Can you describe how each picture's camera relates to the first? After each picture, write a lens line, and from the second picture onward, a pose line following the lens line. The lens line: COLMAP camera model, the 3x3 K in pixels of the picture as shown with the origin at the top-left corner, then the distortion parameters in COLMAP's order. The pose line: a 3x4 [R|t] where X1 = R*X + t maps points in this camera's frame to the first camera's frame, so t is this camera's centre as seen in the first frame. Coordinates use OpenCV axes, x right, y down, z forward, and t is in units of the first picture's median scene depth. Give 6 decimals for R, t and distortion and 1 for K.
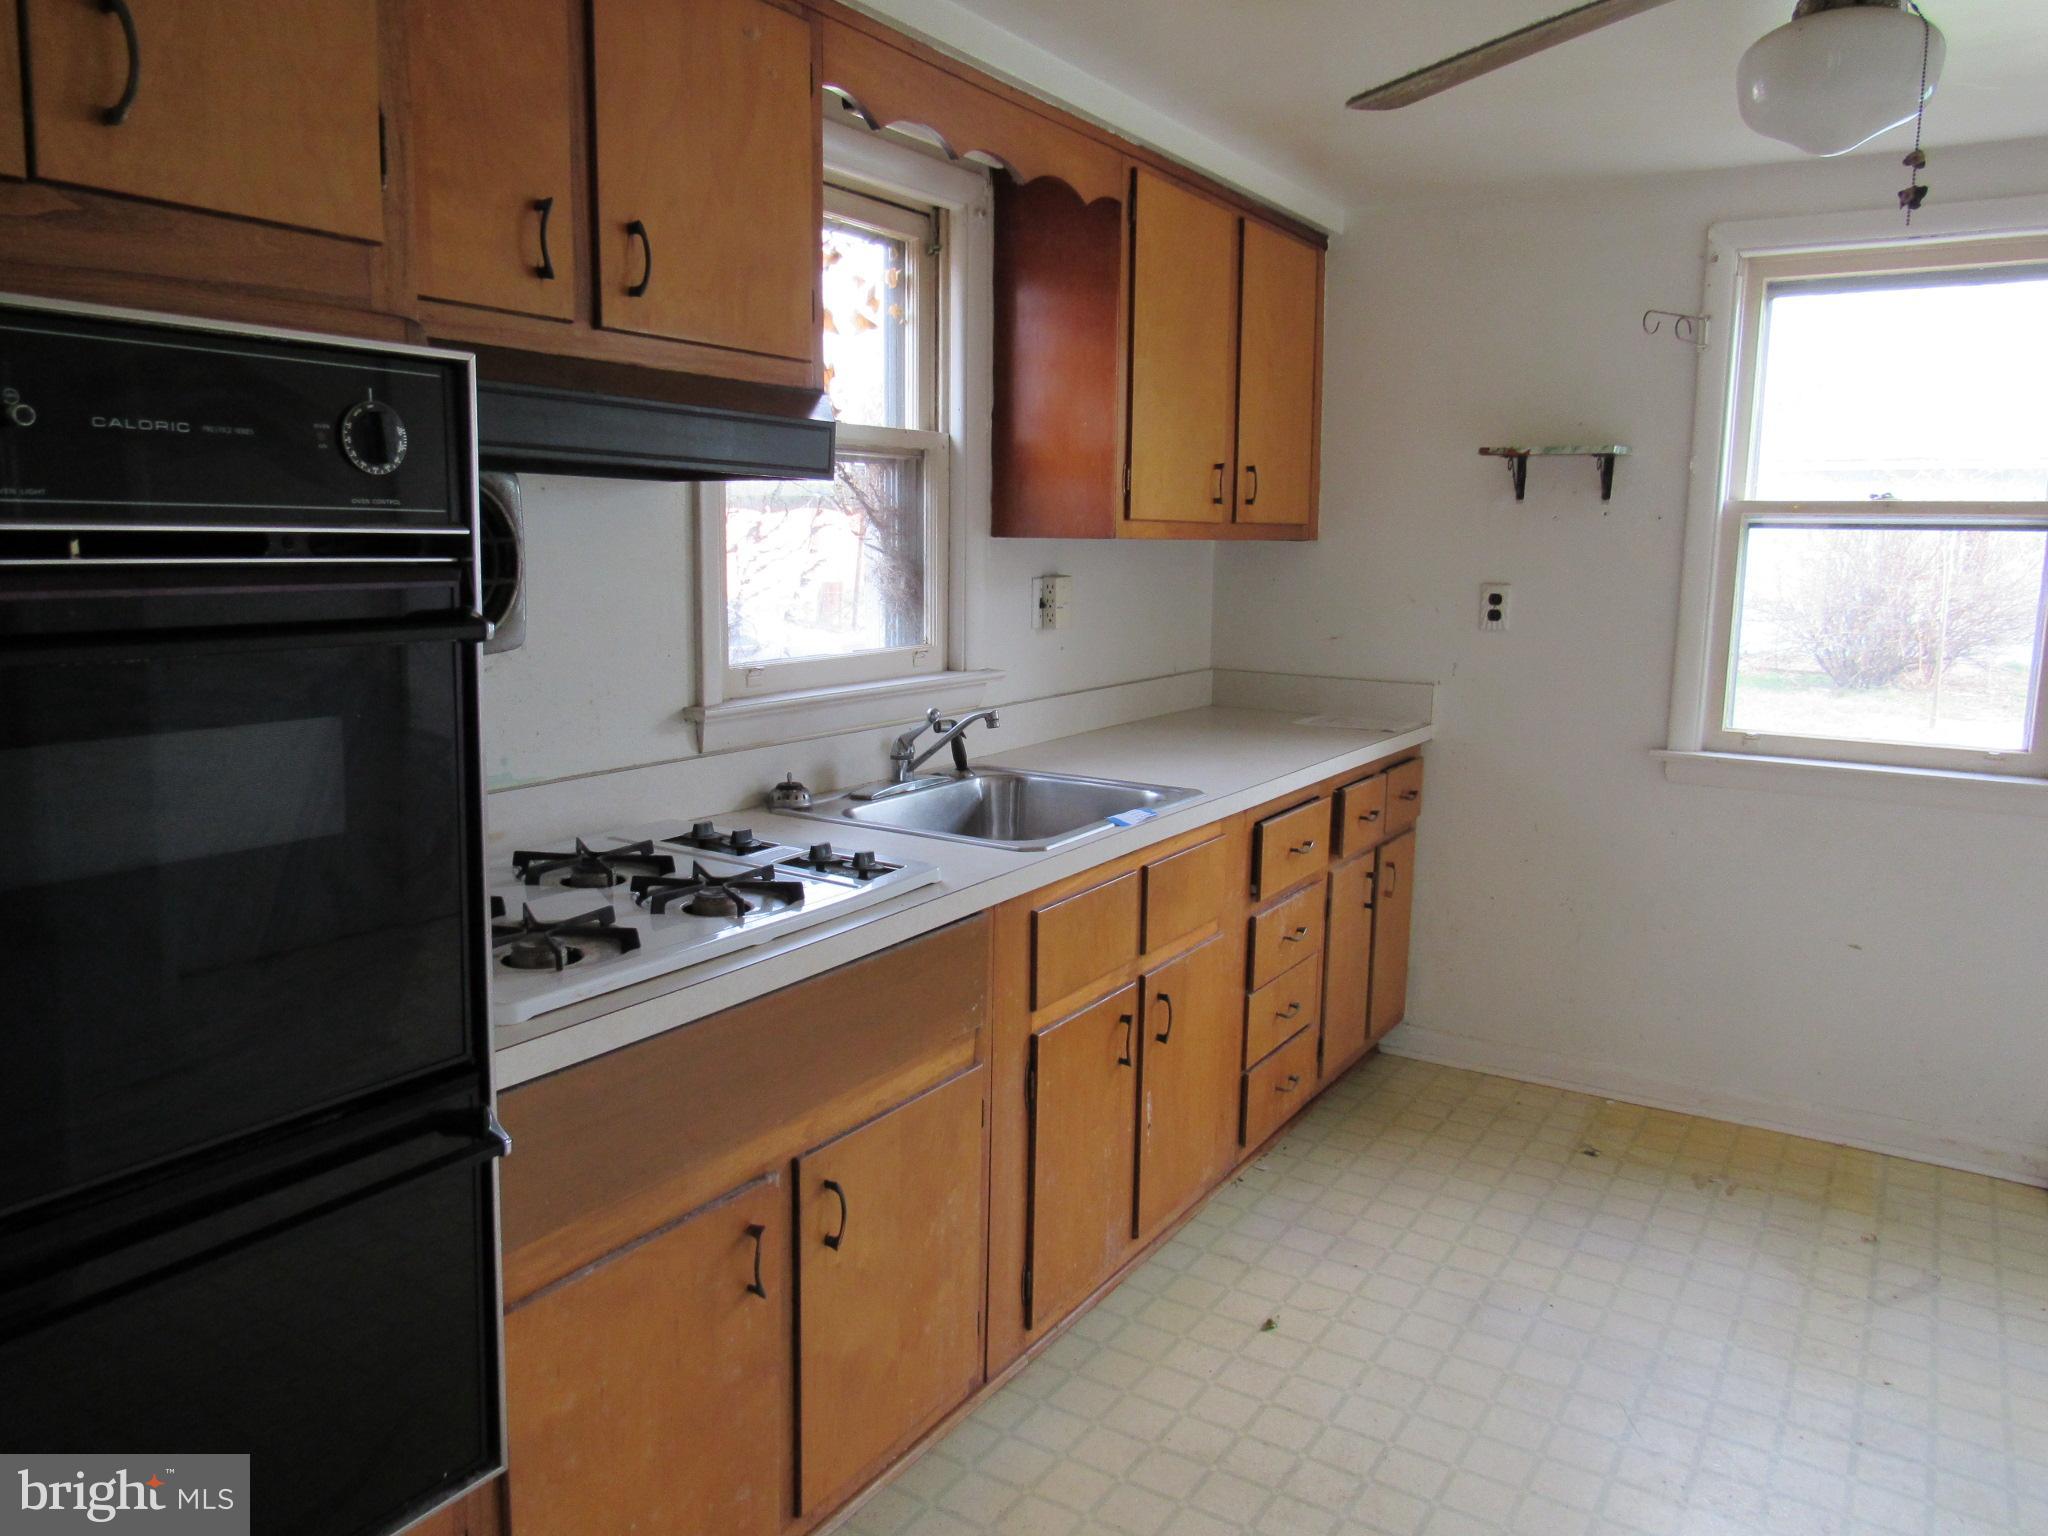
lens RADIAL K [[1448.9, 0, 1019.1], [0, 1448.9, 767.1], [0, 0, 1]] dist [-0.031766, 0.004635]
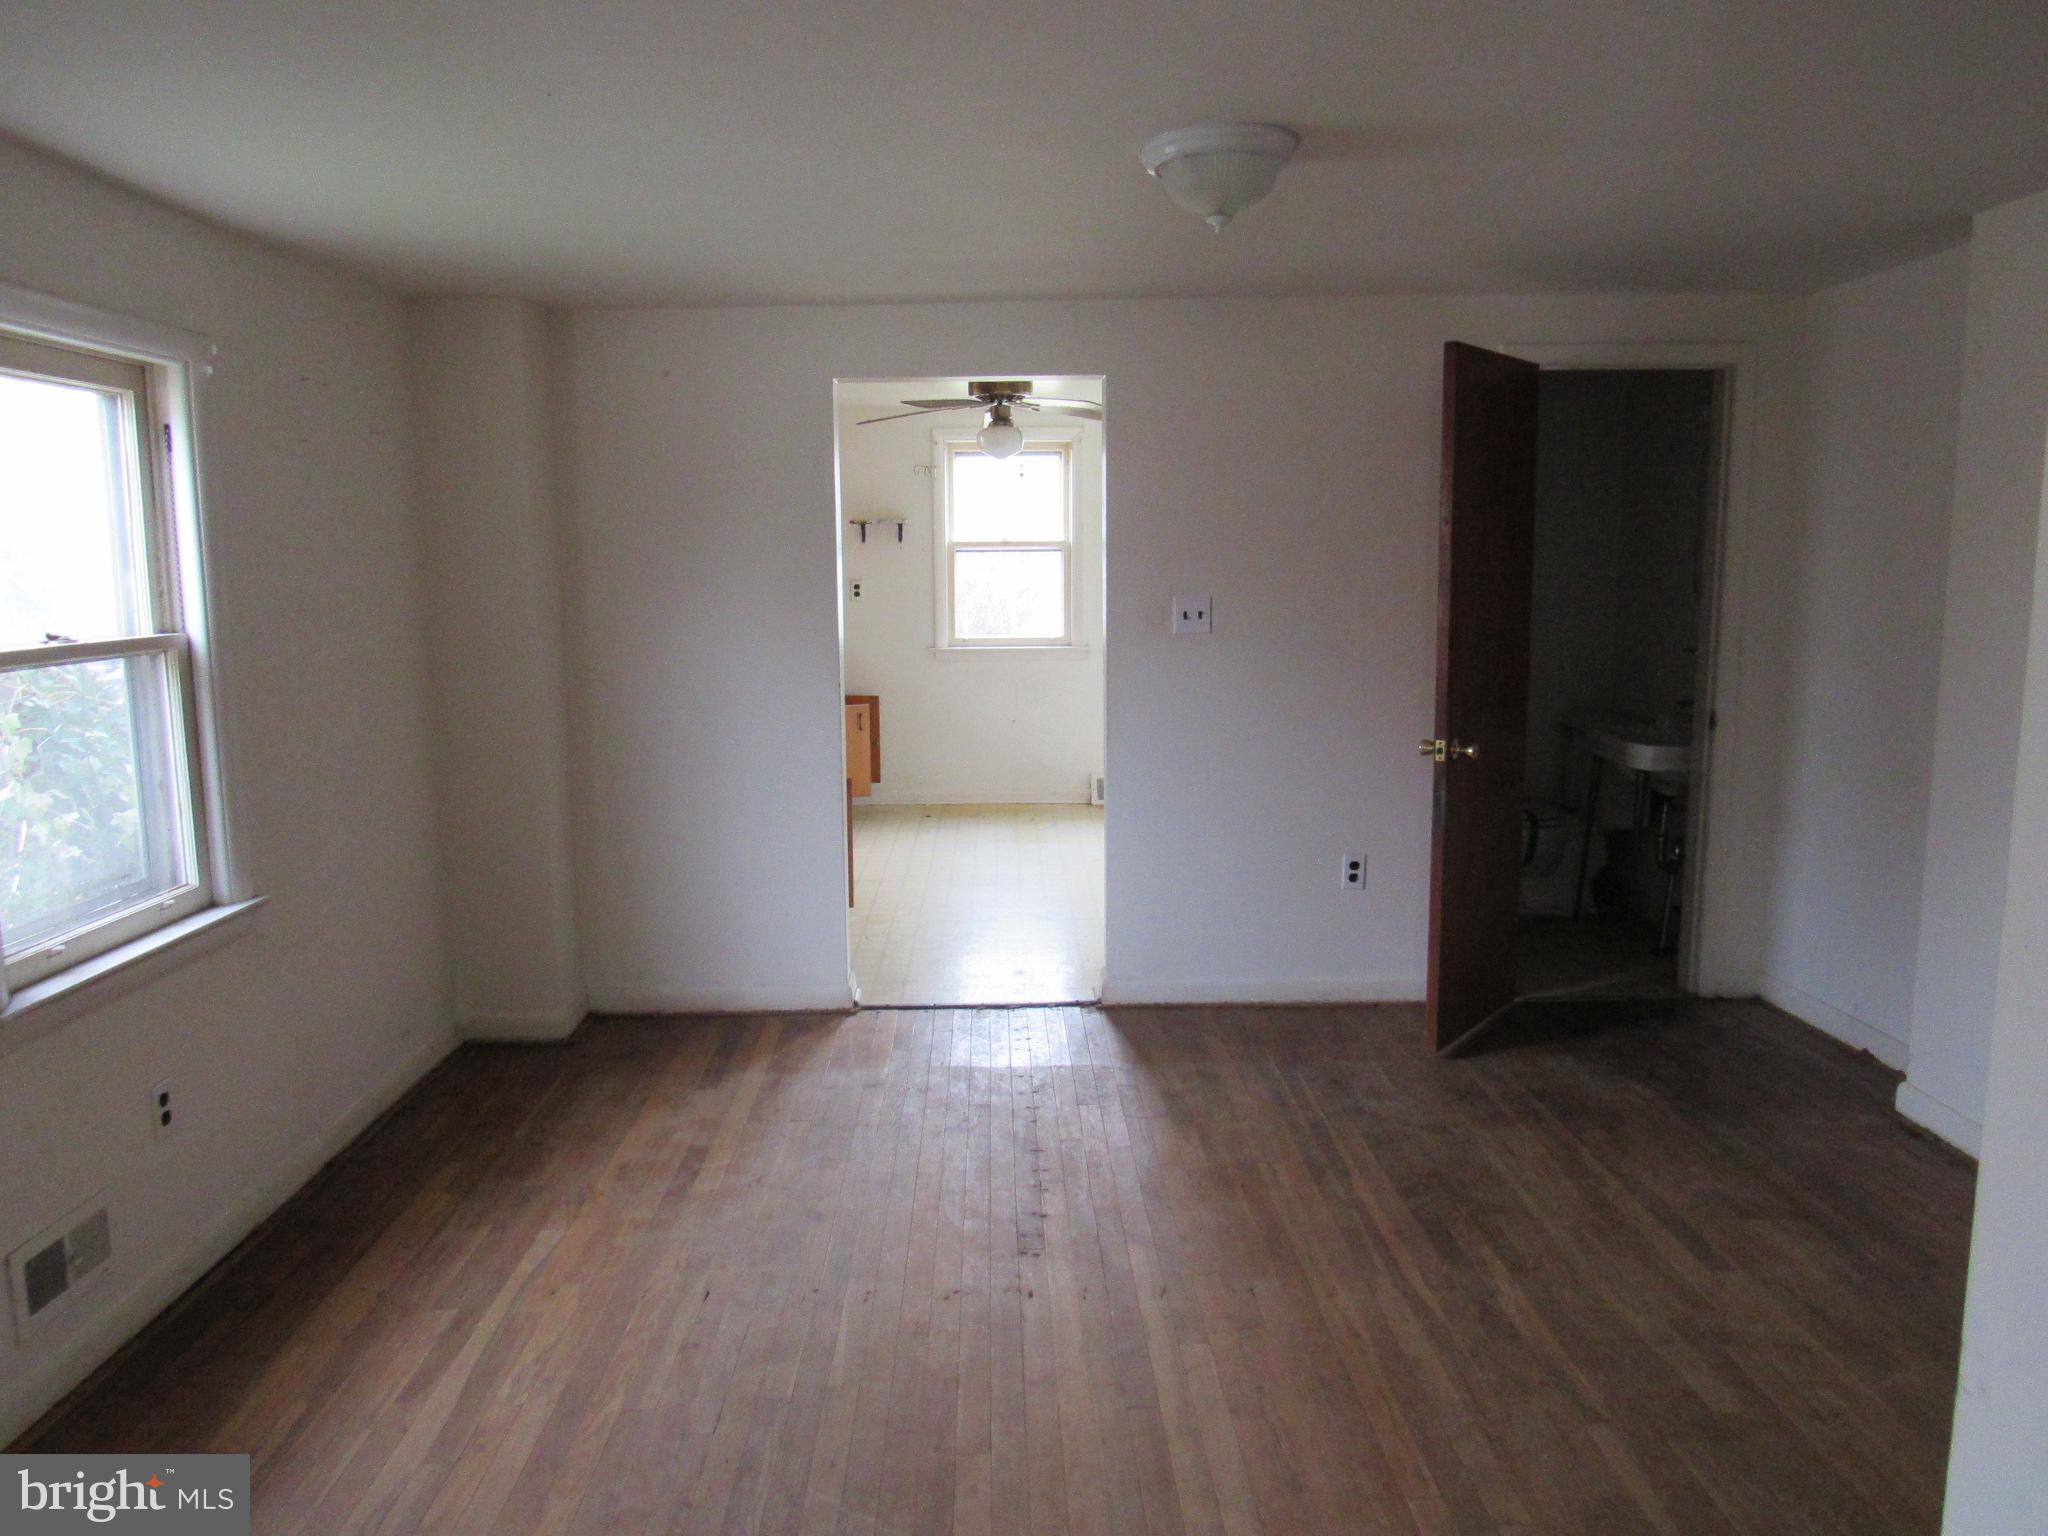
lens RADIAL K [[1448.9, 0, 1031.9], [0, 1448.9, 761.5], [0, 0, 1]] dist [-0.031766, 0.004635]
pose [[0.831059, -0.097594, 0.547555, -0.764396], [0.104172, 0.994375, 0.019126, 0.150025], [-0.546342, 0.041145, 0.836551, -1.103564]]
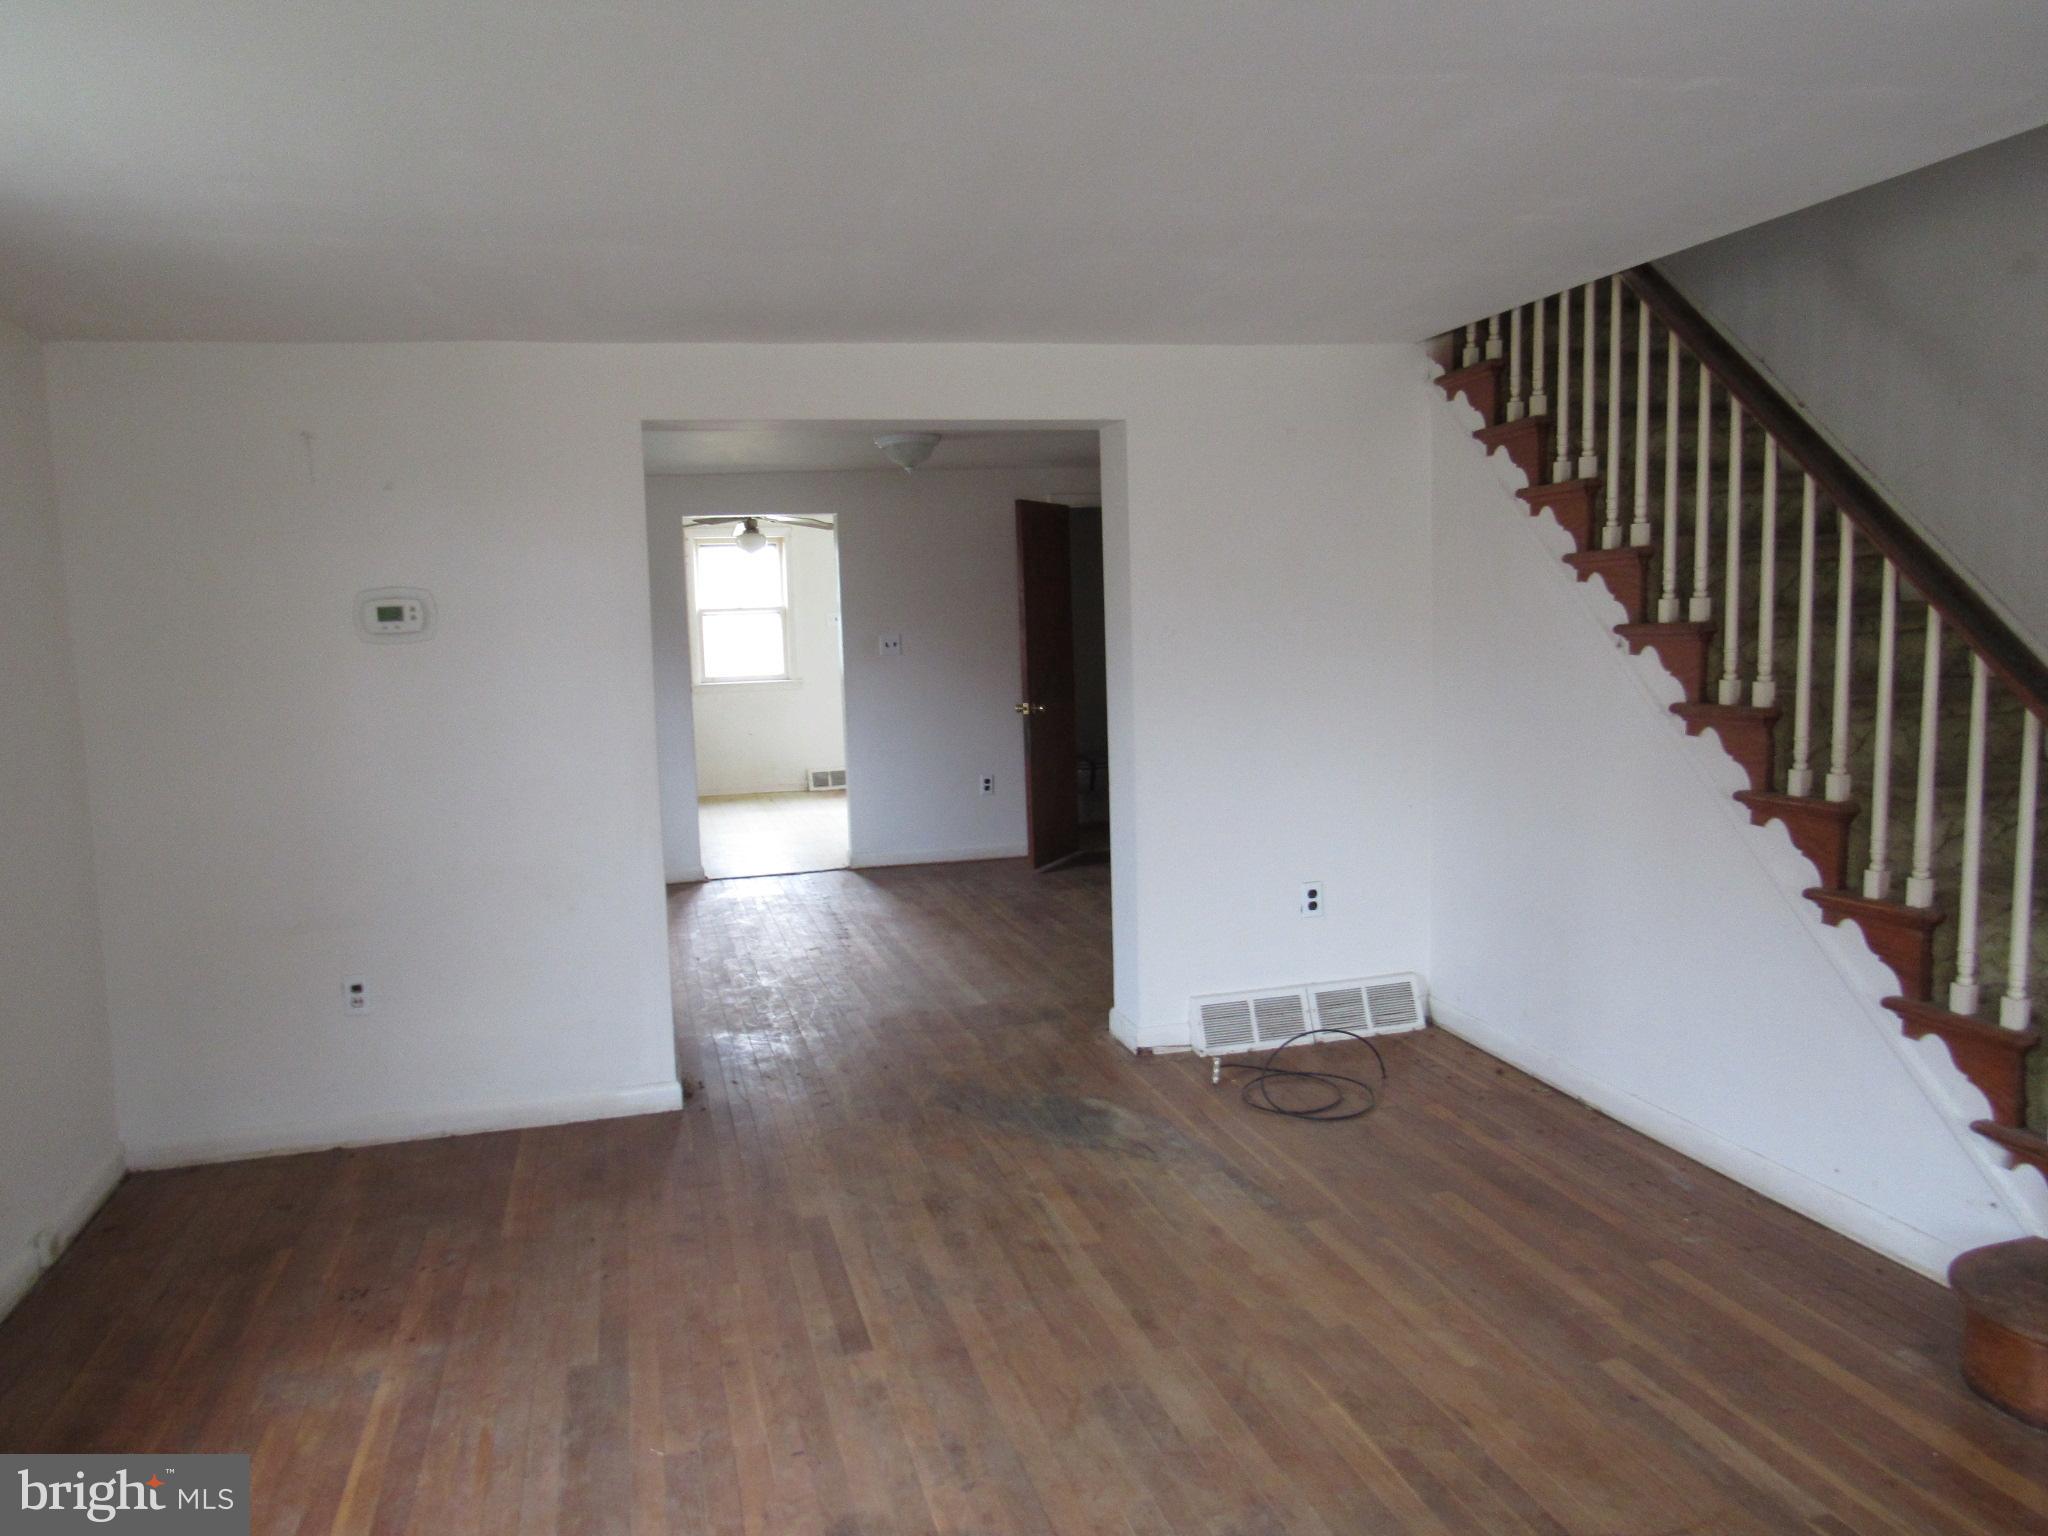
lens RADIAL K [[1448.9, 0, 1010.1], [0, 1448.9, 766.8], [0, 0, 1]] dist [-0.031766, 0.004635]
pose [[0.681032, -0.114327, 0.723273, -1.537730], [0.156042, 0.987708, 0.009197, 0.268044], [-0.715434, 0.106598, 0.690501, -1.866506]]
